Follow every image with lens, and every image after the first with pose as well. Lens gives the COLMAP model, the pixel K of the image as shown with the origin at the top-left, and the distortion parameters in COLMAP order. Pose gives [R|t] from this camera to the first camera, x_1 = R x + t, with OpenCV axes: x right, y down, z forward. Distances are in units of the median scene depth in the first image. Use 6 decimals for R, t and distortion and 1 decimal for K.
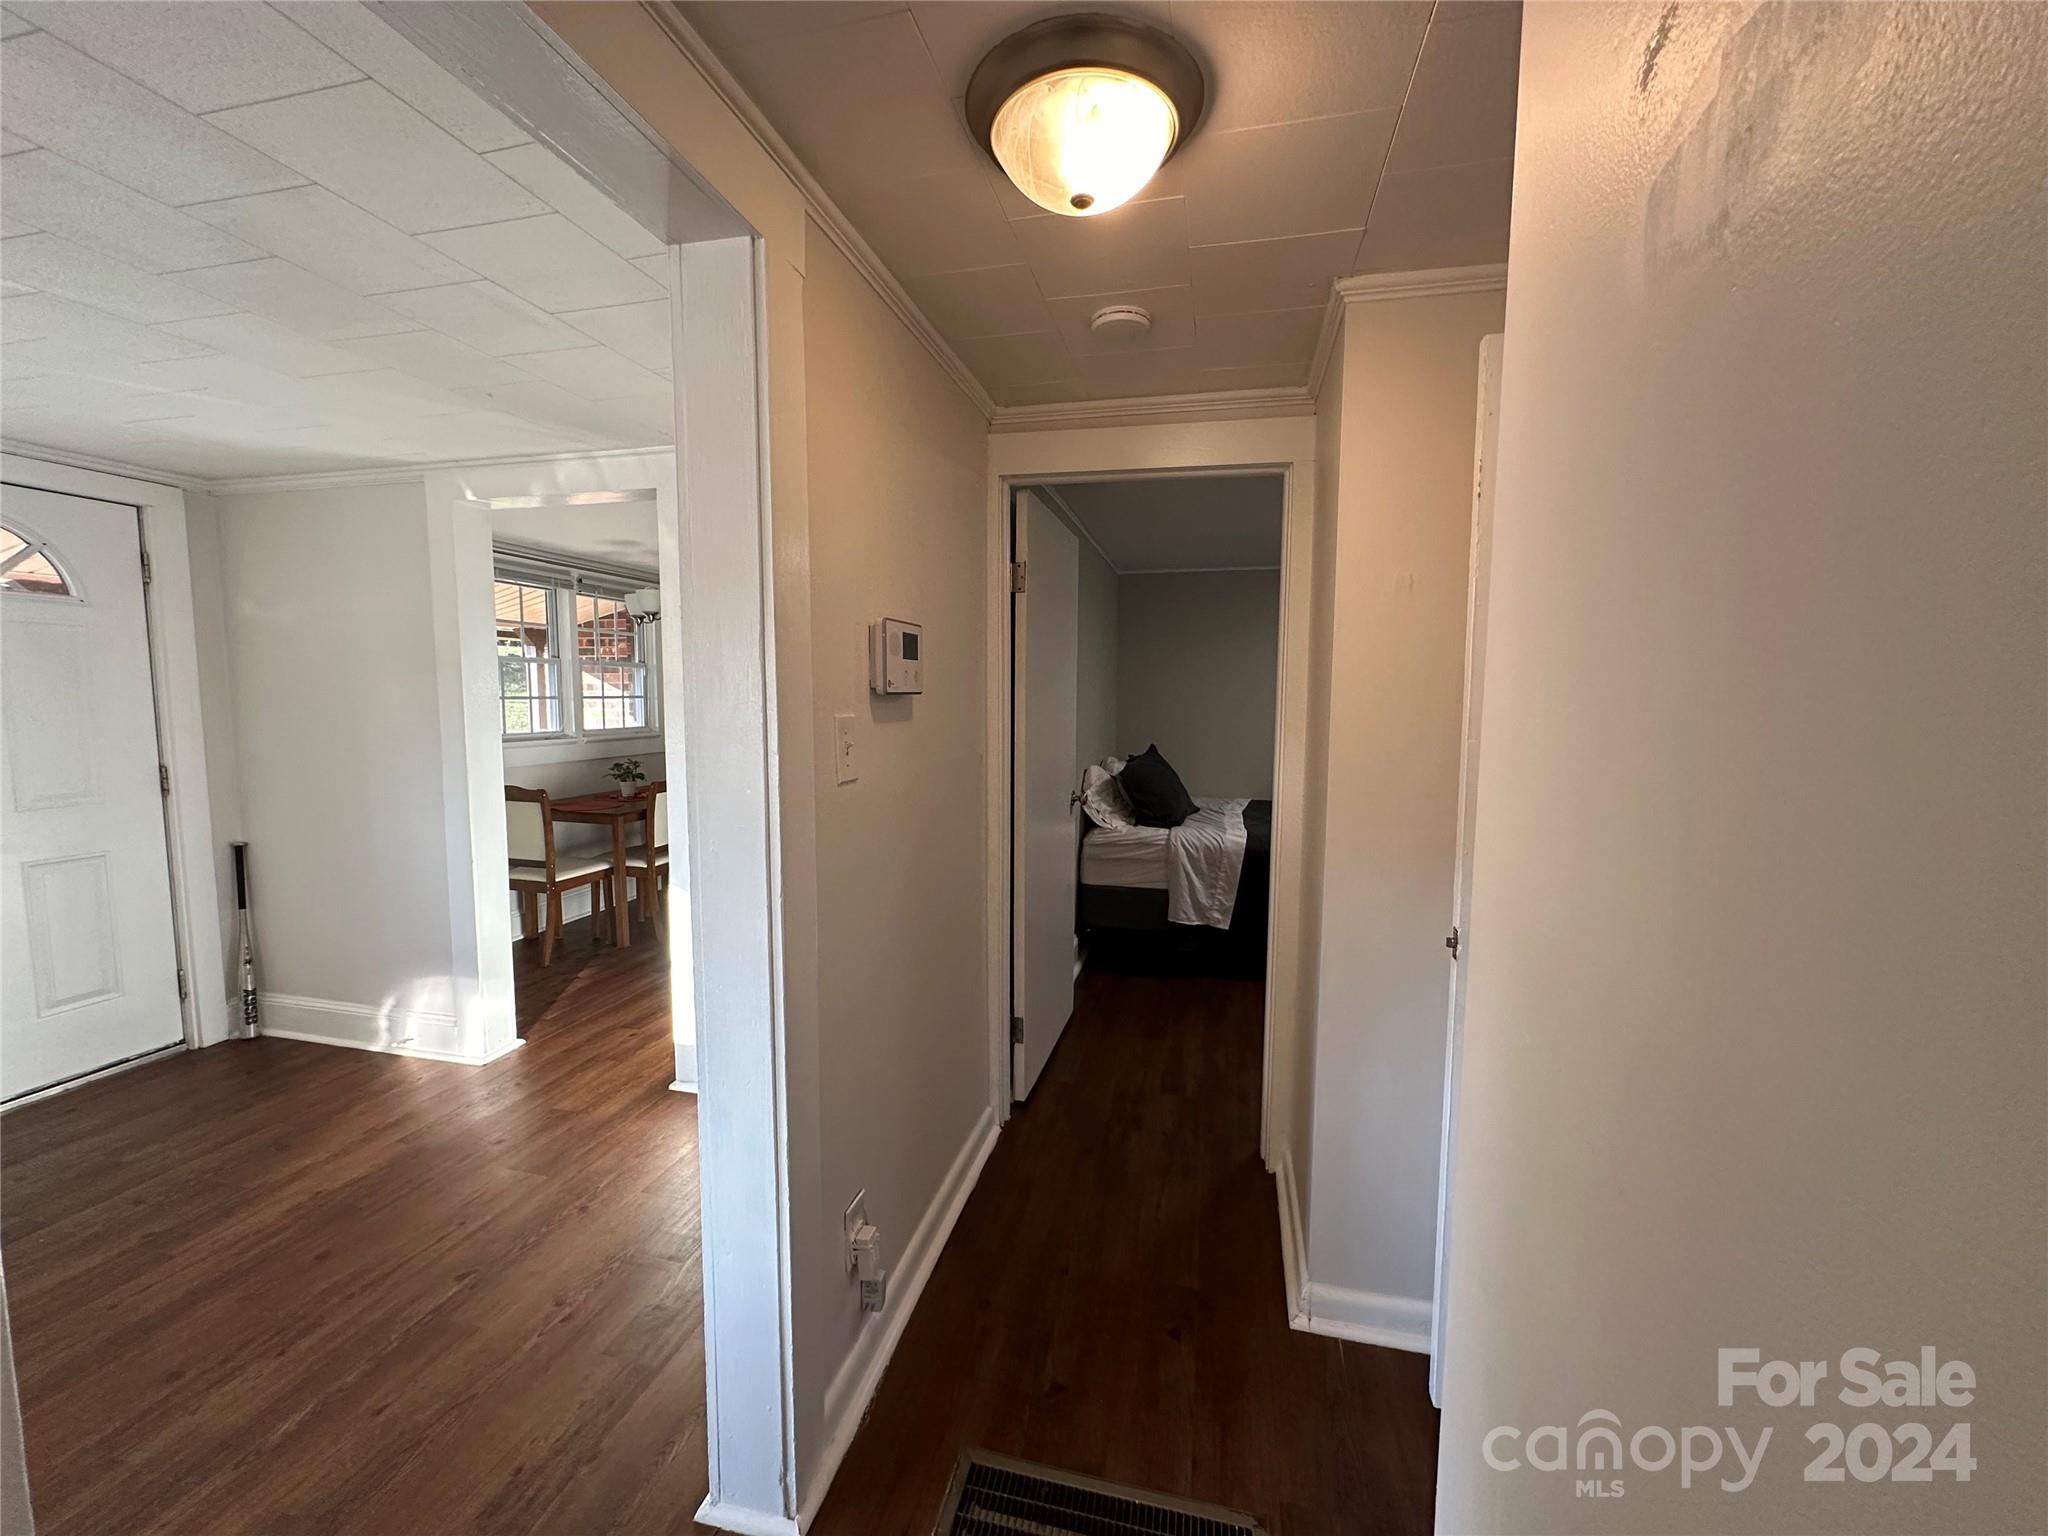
lens RADIAL K [[818.3, 0, 1024.0], [0, 818.3, 768.0], [0, 0, 1]] dist [-0.003526, 0.000449]
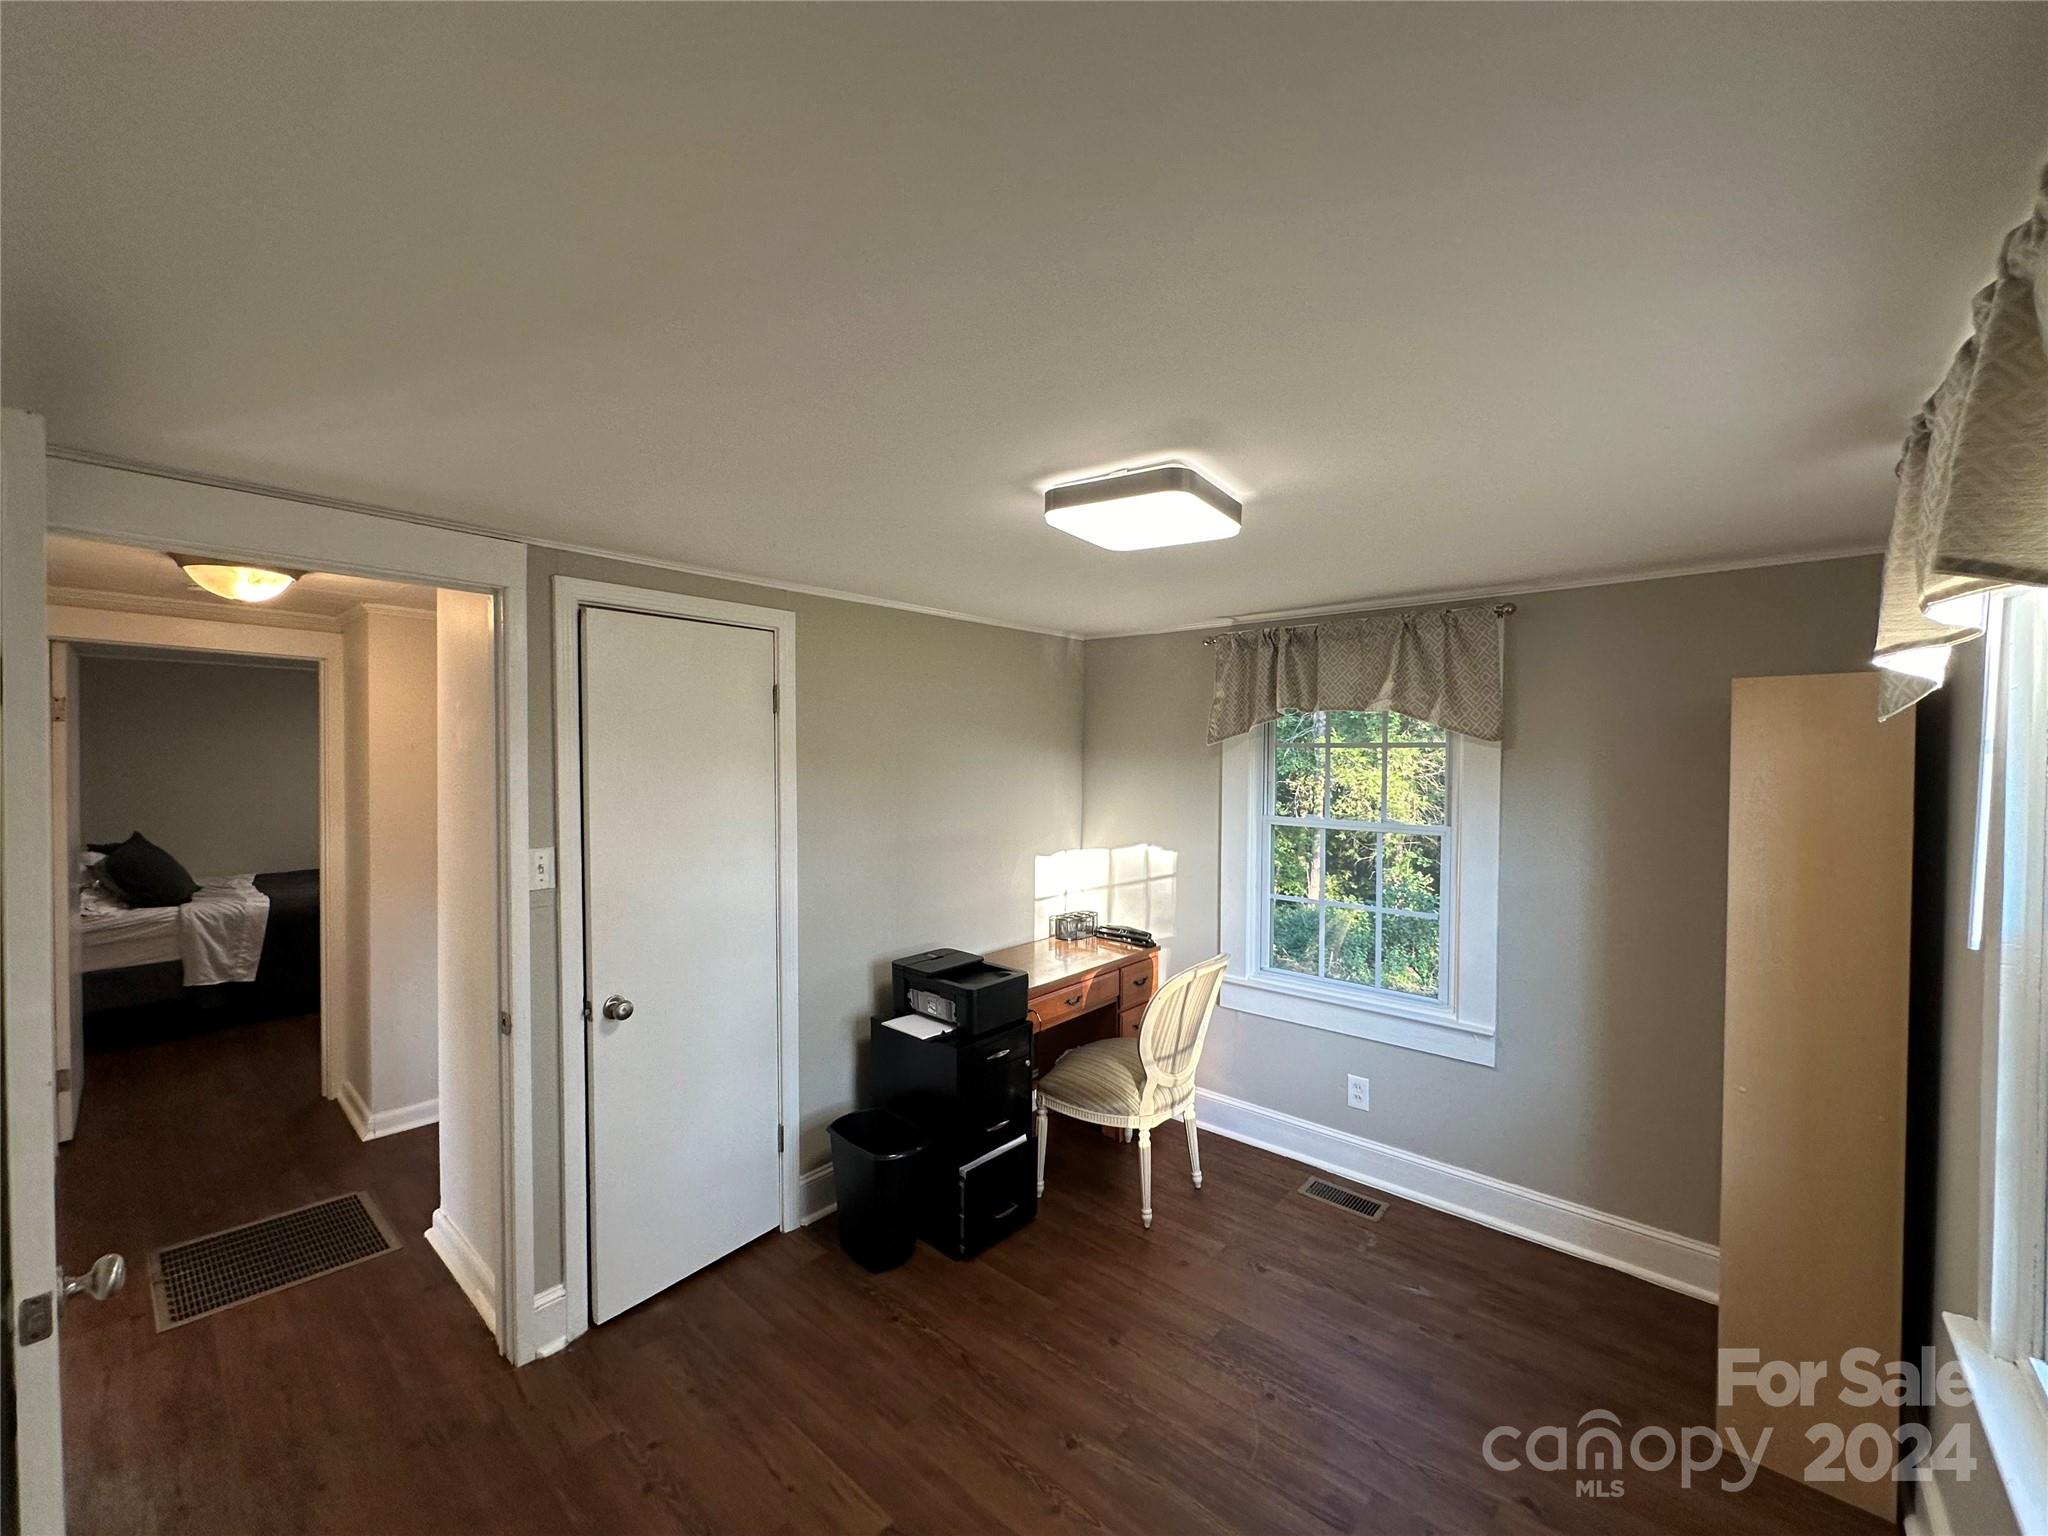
lens RADIAL K [[818.3, 0, 1024.0], [0, 818.3, 768.0], [0, 0, 1]] dist [-0.003526, 0.000449]
pose [[0.469334, -0.018408, 0.882829, -0.269803], [0.076123, 0.996904, -0.019683, -0.004021], [-0.879734, 0.076441, 0.469282, -0.574502]]
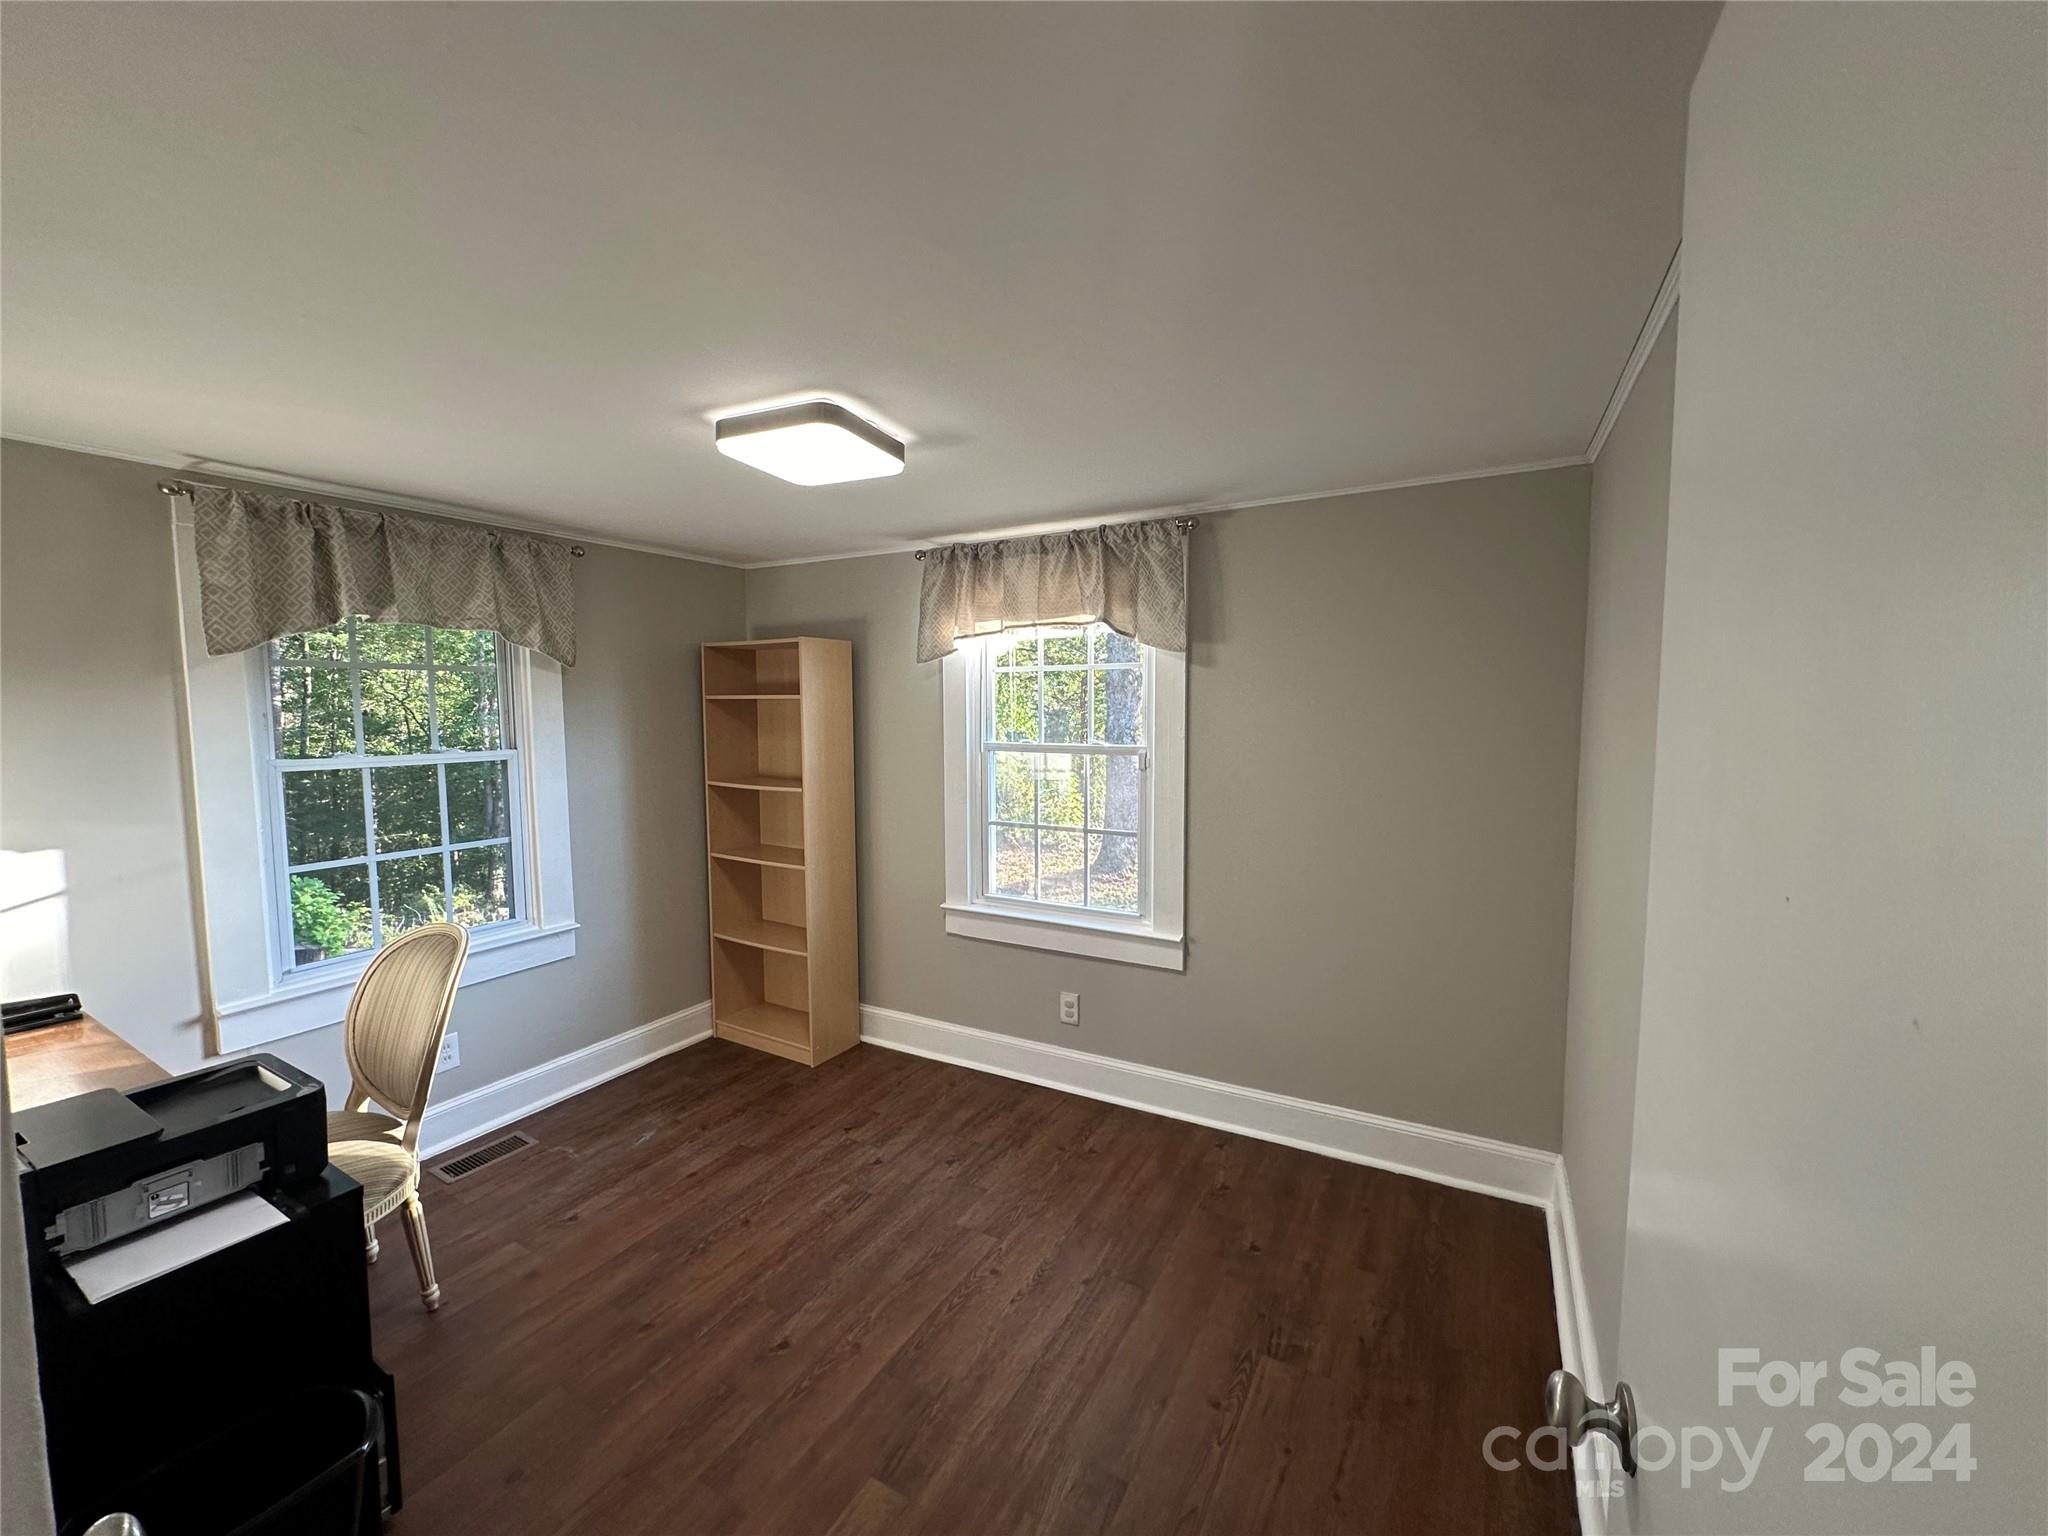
lens RADIAL K [[818.3, 0, 1024.0], [0, 818.3, 768.0], [0, 0, 1]] dist [-0.003526, 0.000449]
pose [[-0.962376, -0.026804, 0.270395, 0.952599], [0.019056, 0.986014, 0.165567, -0.242160], [-0.271051, 0.164490, -0.948406, 3.830510]]
